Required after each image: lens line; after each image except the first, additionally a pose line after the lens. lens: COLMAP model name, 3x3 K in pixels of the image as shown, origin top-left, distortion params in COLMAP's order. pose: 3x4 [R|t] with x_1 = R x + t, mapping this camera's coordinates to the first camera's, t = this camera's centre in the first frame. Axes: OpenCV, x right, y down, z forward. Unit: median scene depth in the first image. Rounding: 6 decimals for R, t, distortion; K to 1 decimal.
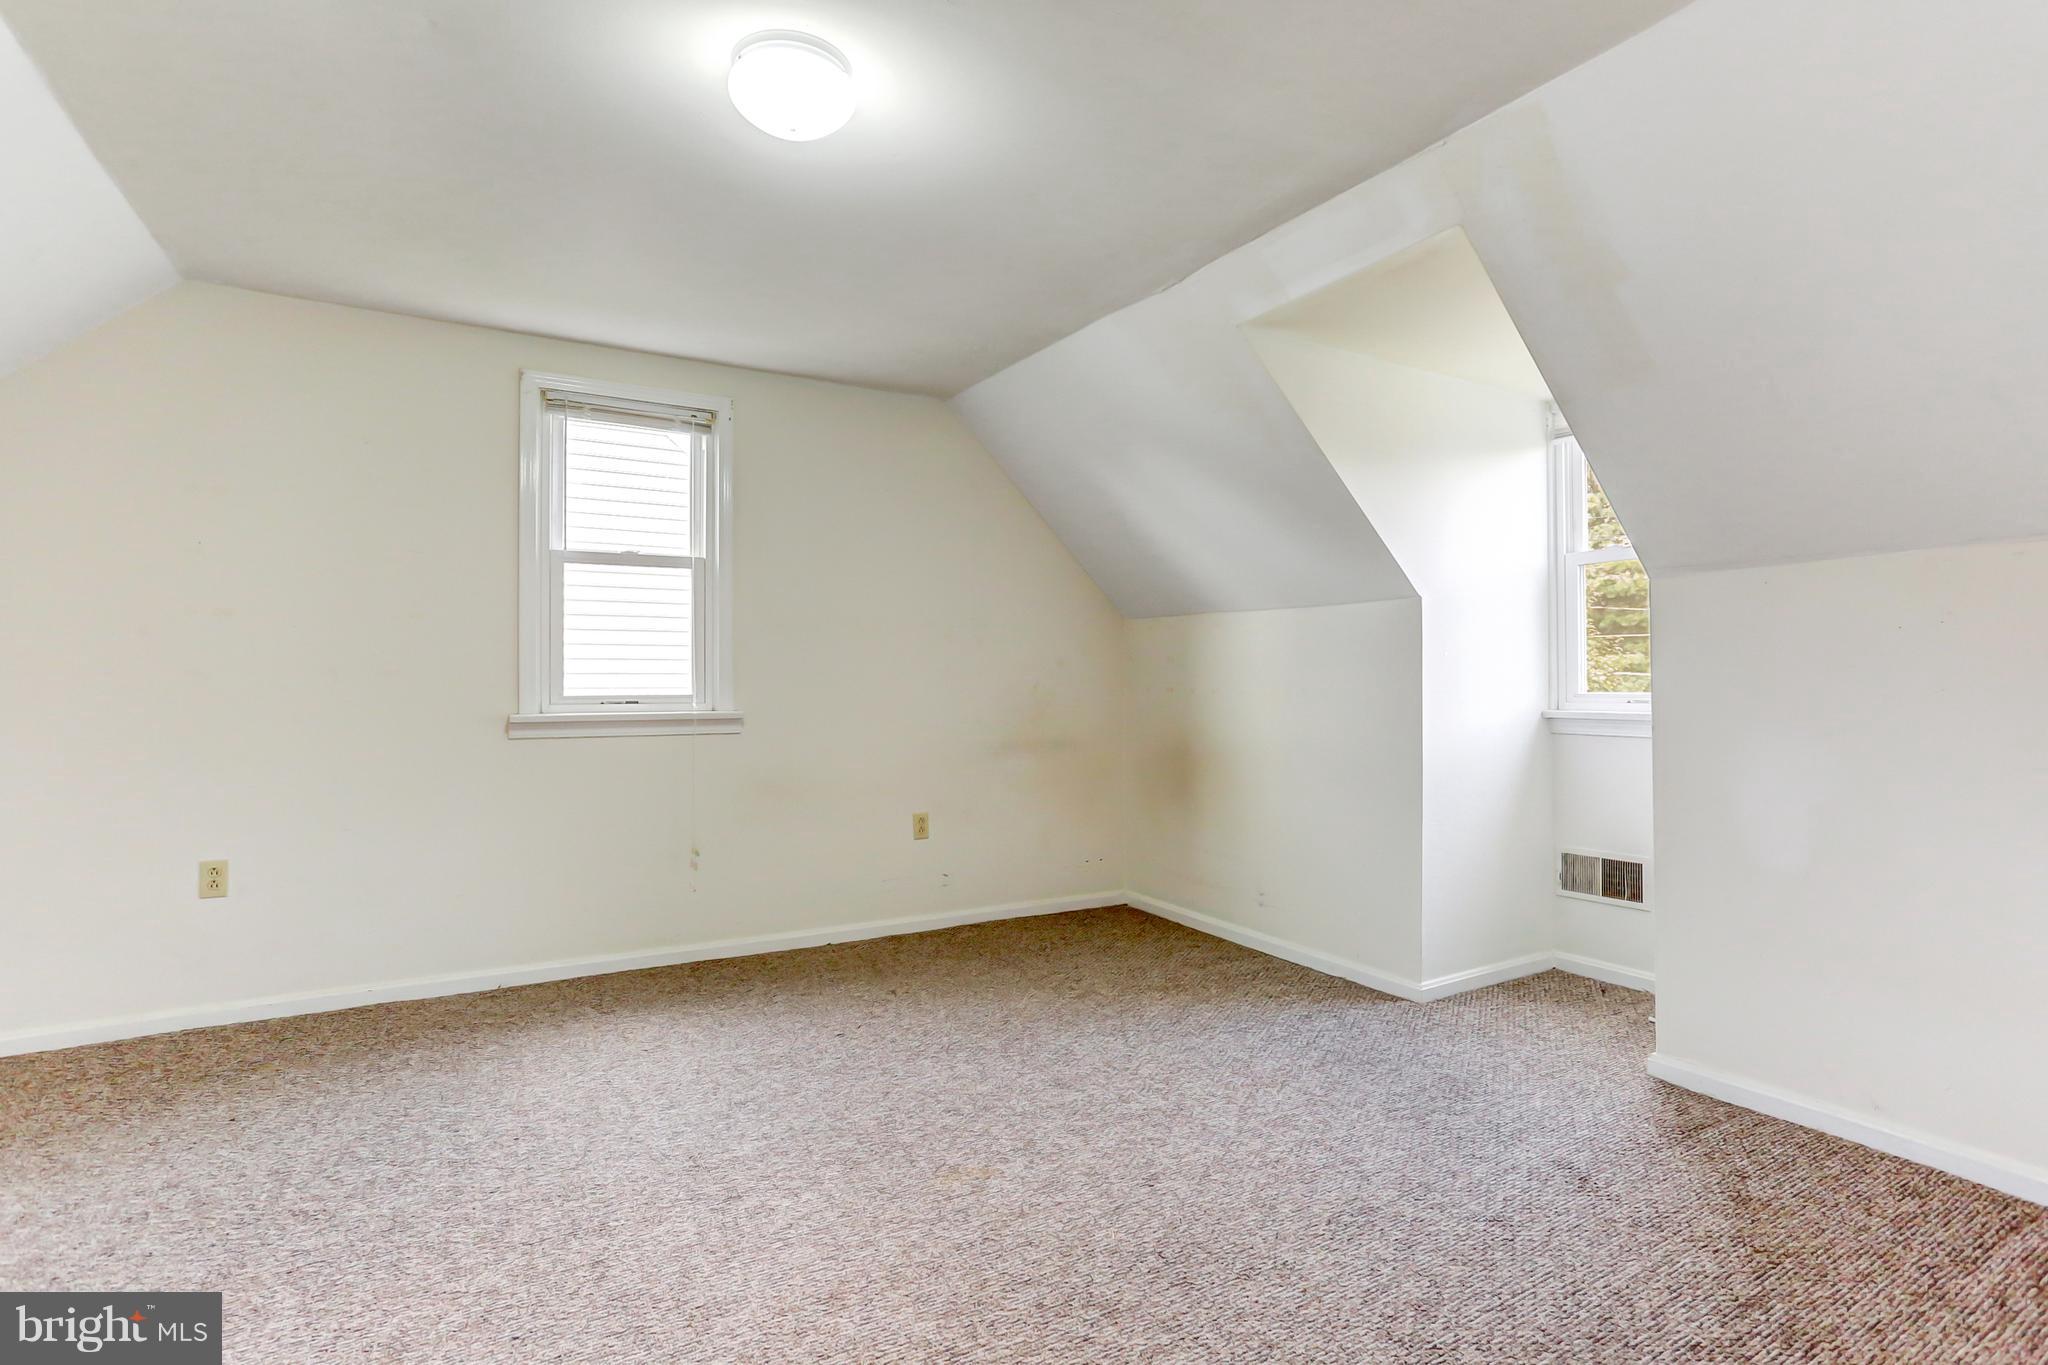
lens RADIAL K [[996.3, 0, 1028.7], [0, 996.3, 677.1], [0, 0, 1]] dist [-0.029855, 0.015227]
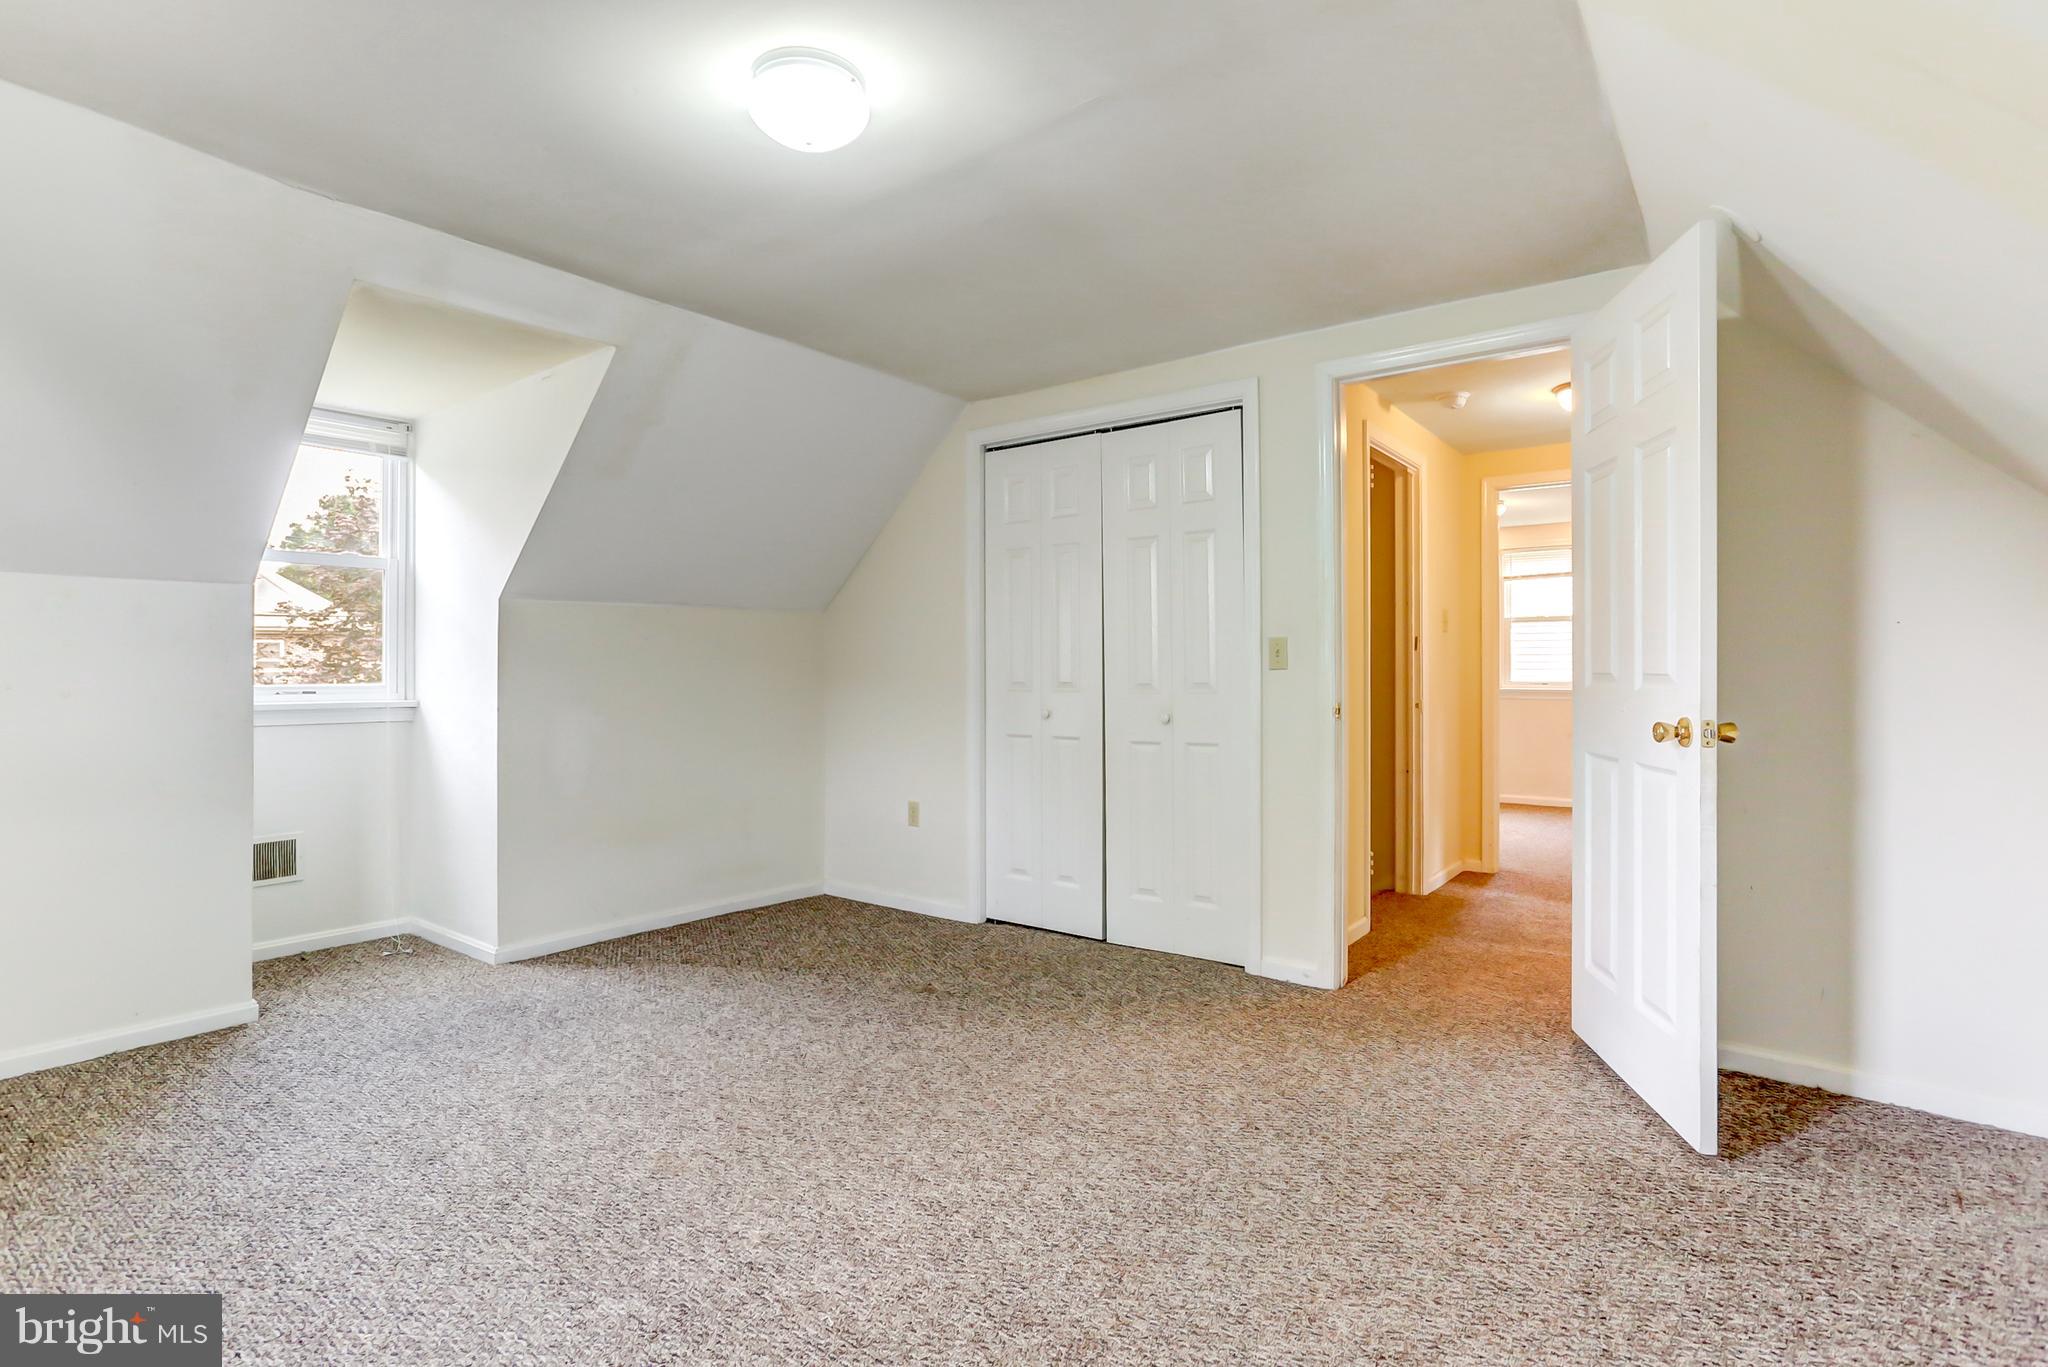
lens RADIAL K [[996.3, 0, 1028.0], [0, 996.3, 671.5], [0, 0, 1]] dist [-0.029855, 0.015227]
pose [[-0.367923, 0.001935, 0.929854, -0.944812], [-0.002167, 0.999993, -0.002939, 0.003603], [-0.929854, -0.003097, -0.367916, 0.862676]]
